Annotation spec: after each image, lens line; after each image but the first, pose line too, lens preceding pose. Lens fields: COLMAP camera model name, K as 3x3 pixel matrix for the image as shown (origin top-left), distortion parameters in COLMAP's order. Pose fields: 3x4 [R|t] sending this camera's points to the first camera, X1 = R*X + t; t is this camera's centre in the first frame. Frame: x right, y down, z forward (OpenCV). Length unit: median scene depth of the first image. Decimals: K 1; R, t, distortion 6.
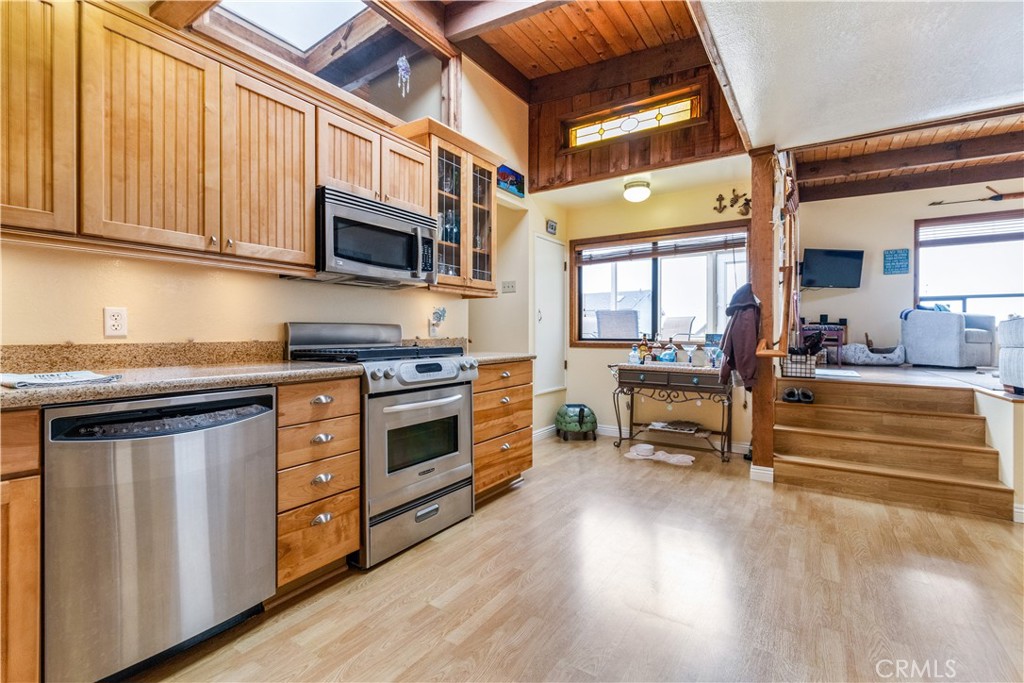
lens RADIAL K [[451.2, 0, 531.0], [0, 451.2, 334.7], [0, 0, 1]] dist [0.002912, -0.001353]
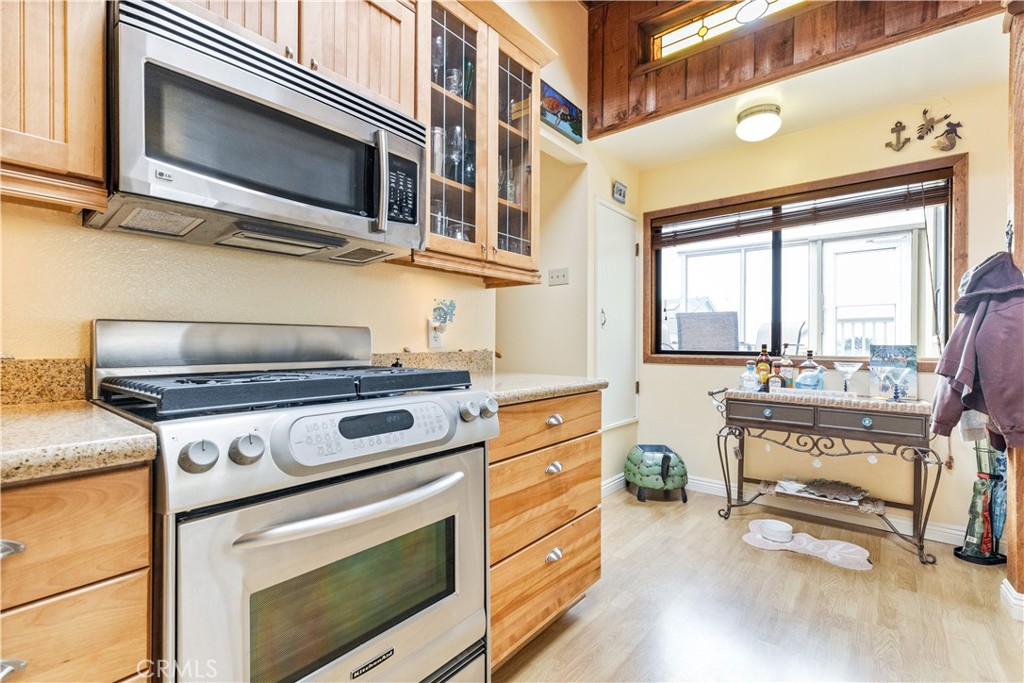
lens RADIAL K [[451.2, 0, 534.3], [0, 451.2, 343.1], [0, 0, 1]] dist [0.002912, -0.001353]
pose [[0.995440, 0.002622, -0.095359, -0.024950], [-0.002955, 0.999990, -0.003353, -0.001207], [0.095349, 0.003619, 0.995437, 0.392167]]
